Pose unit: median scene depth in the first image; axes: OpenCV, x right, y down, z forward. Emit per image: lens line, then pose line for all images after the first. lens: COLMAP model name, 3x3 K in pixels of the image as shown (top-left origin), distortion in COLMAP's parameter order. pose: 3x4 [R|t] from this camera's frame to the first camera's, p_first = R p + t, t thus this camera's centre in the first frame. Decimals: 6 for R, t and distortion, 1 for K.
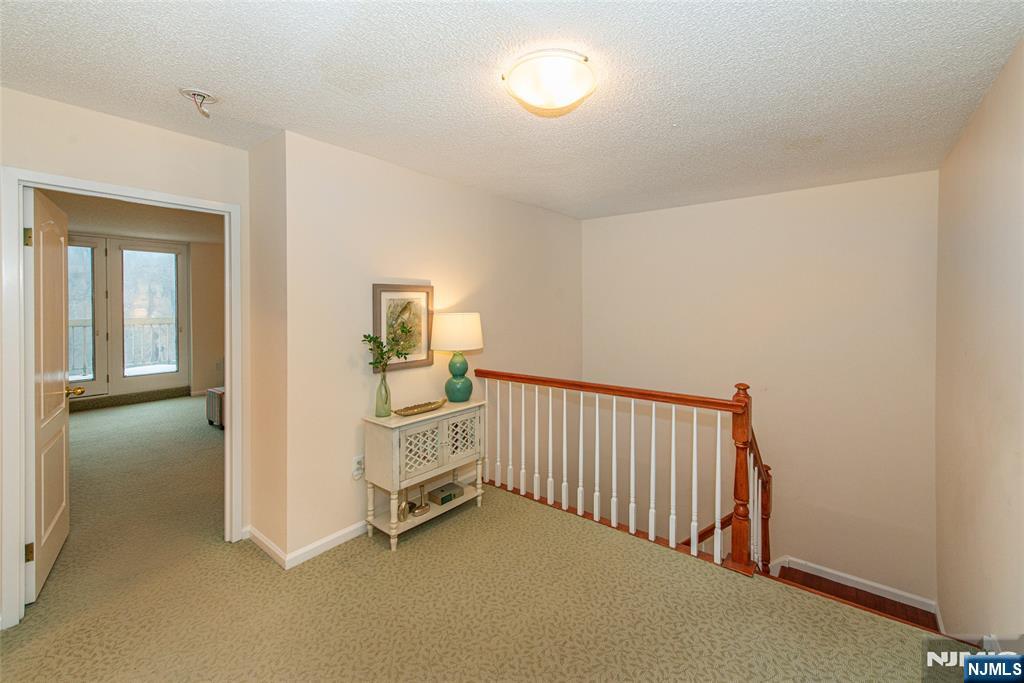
lens RADIAL K [[408.6, 0, 540.0], [0, 408.6, 313.3], [0, 0, 1]] dist [0.010790, -0.000582]
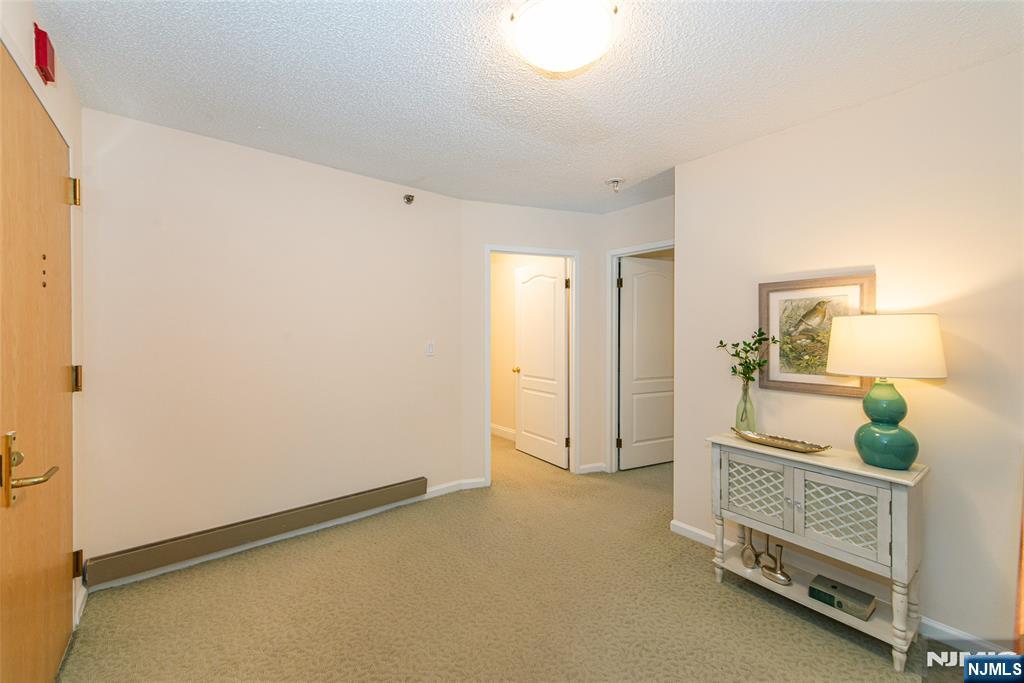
lens RADIAL K [[408.6, 0, 509.3], [0, 408.6, 334.8], [0, 0, 1]] dist [0.010790, -0.000582]
pose [[-0.248300, 0.009673, -0.968635, 0.534000], [-0.008995, 0.999884, 0.012291, 0.027344], [0.968642, 0.011765, -0.248184, 0.665211]]
